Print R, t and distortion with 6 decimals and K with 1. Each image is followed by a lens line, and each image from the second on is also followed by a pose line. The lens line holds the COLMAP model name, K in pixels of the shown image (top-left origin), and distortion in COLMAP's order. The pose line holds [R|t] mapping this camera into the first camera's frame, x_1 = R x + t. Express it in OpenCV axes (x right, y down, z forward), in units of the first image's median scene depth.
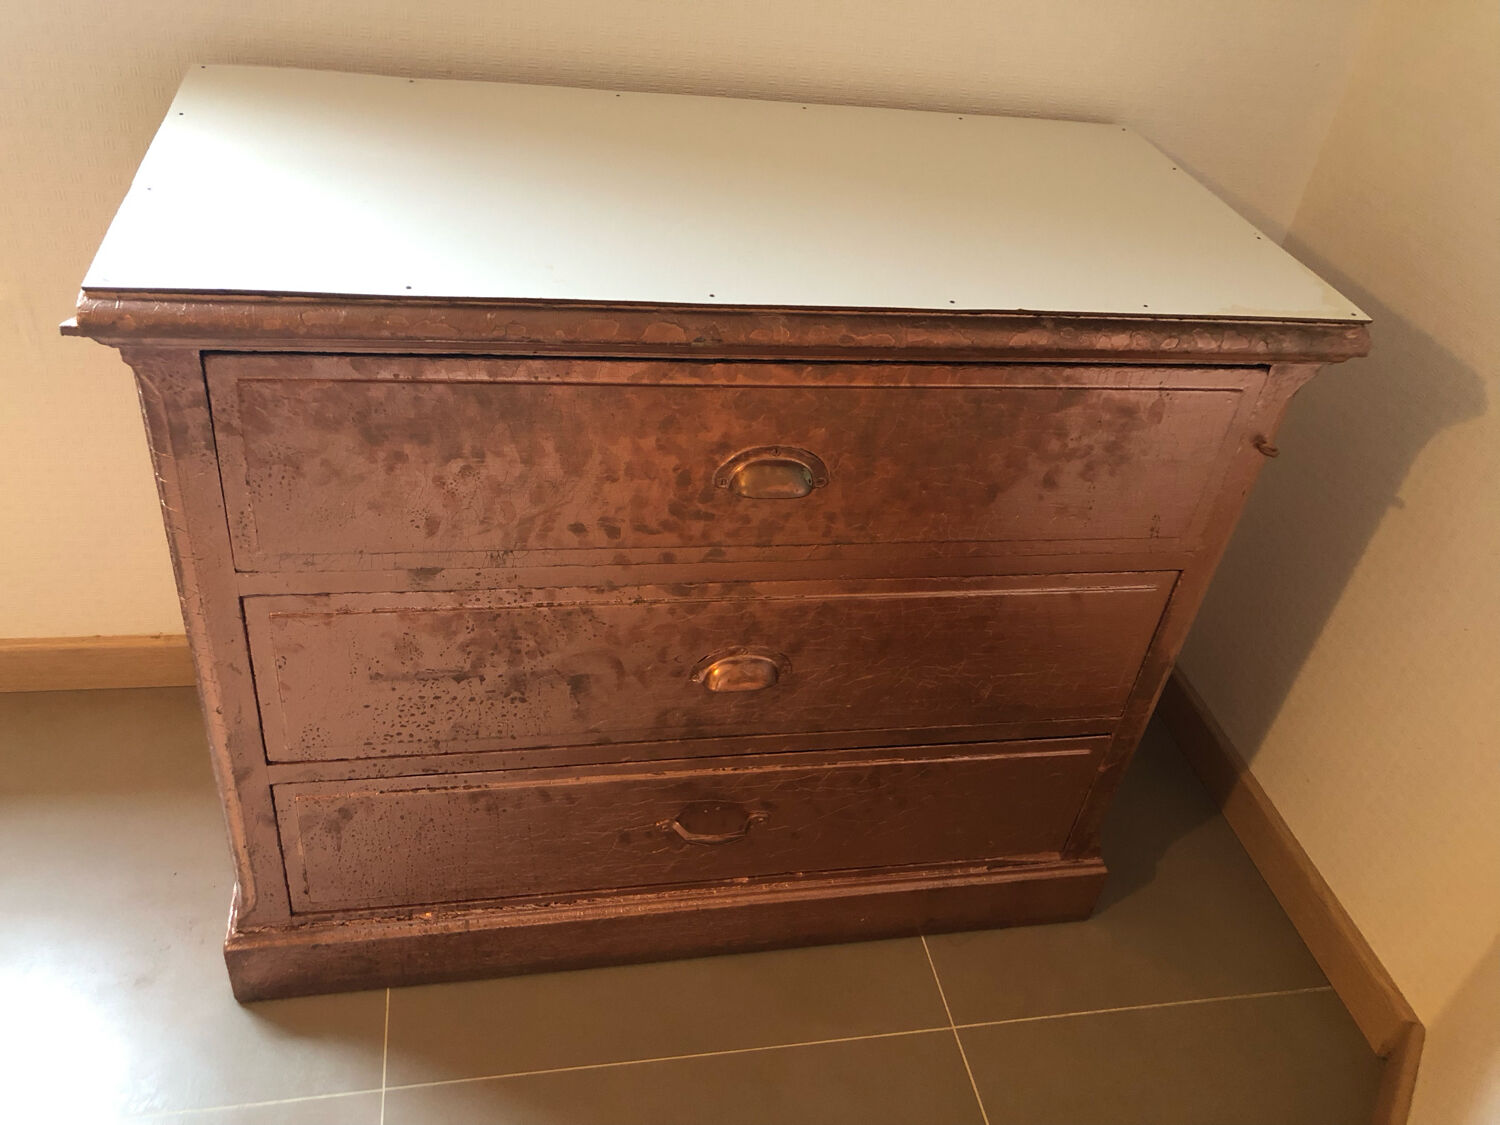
lens RADIAL K [[1248.3, 0, 743.2], [0, 1248.3, 554.0], [0, 0, 1]] dist [-0.002261, -0.020589]
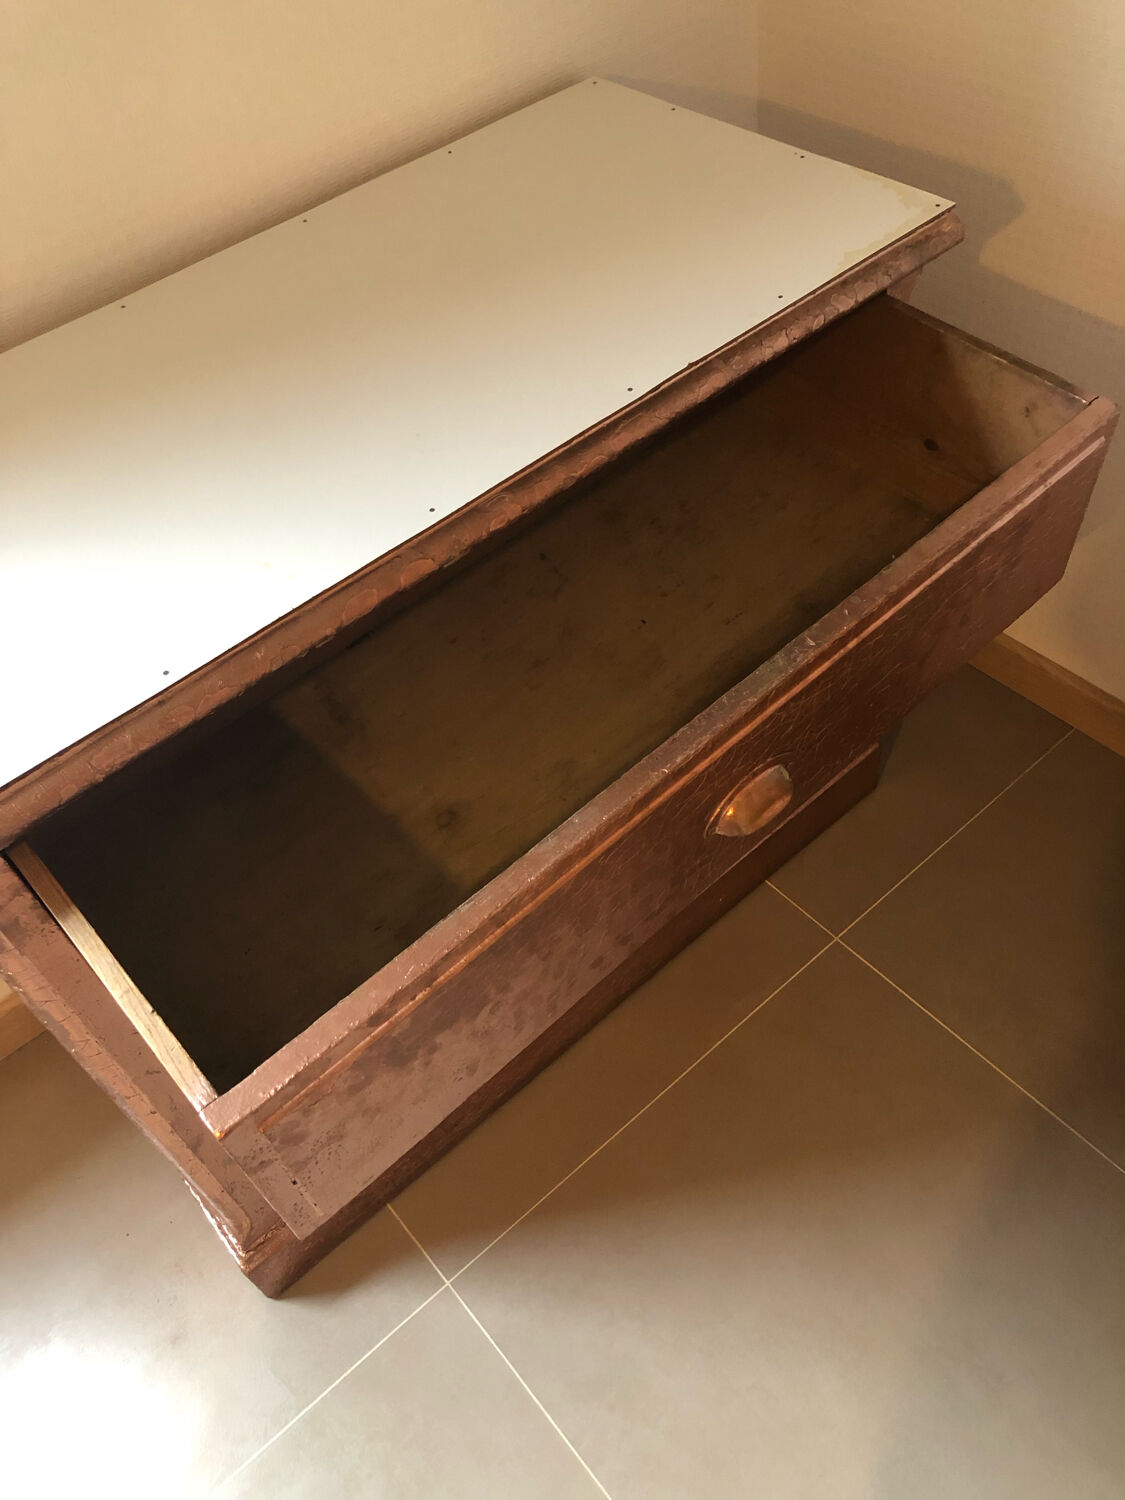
lens RADIAL K [[1248.3, 0, 567.7], [0, 1248.3, 746.4], [0, 0, 1]] dist [-0.002261, -0.020589]
pose [[0.842640, -0.515570, 0.155389, -0.154318], [0.468431, 0.844166, 0.260684, -0.218977], [-0.265575, -0.146874, 0.952837, 0.030426]]
